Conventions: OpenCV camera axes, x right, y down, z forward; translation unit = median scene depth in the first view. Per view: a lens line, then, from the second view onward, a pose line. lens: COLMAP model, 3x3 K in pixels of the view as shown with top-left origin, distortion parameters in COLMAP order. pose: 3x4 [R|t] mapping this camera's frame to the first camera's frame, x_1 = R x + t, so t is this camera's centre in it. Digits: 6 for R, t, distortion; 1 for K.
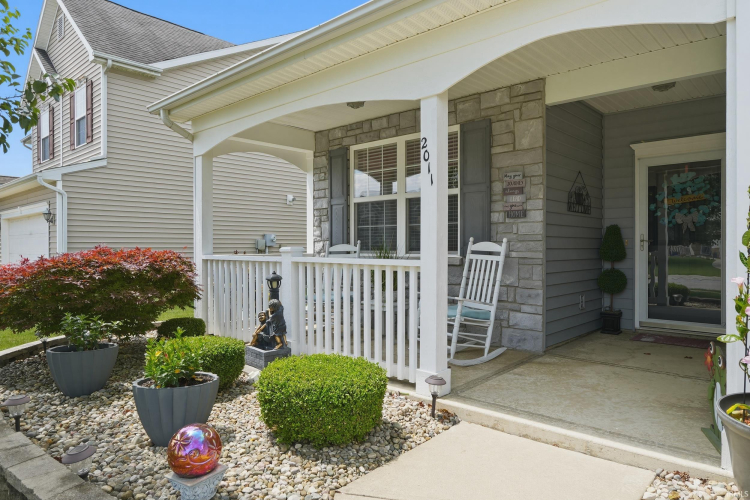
lens RADIAL K [[494.1, 0, 371.4], [0, 494.1, 250.5], [0, 0, 1]] dist [-0.011599, 0.002421]
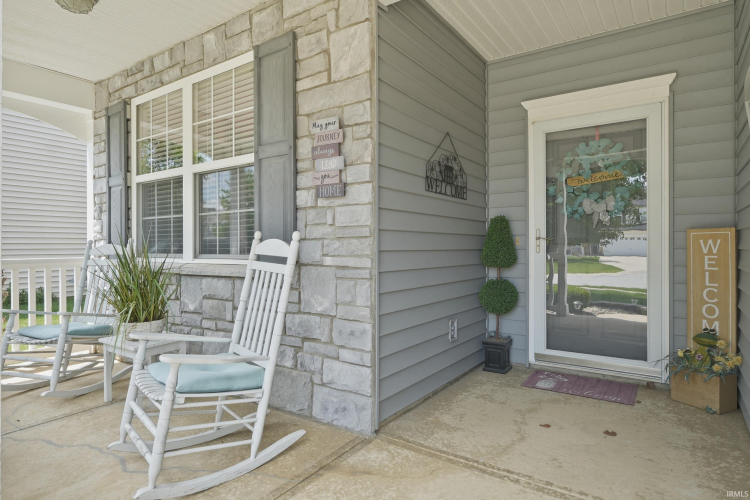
lens RADIAL K [[436.9, 0, 377.3], [0, 436.9, 249.2], [0, 0, 1]] dist [-0.009555, -0.000388]
pose [[0.990089, -0.003830, 0.140388, 0.253154], [0.004247, 0.999987, -0.002668, -0.003956], [-0.140376, 0.003238, 0.990093, 0.447680]]
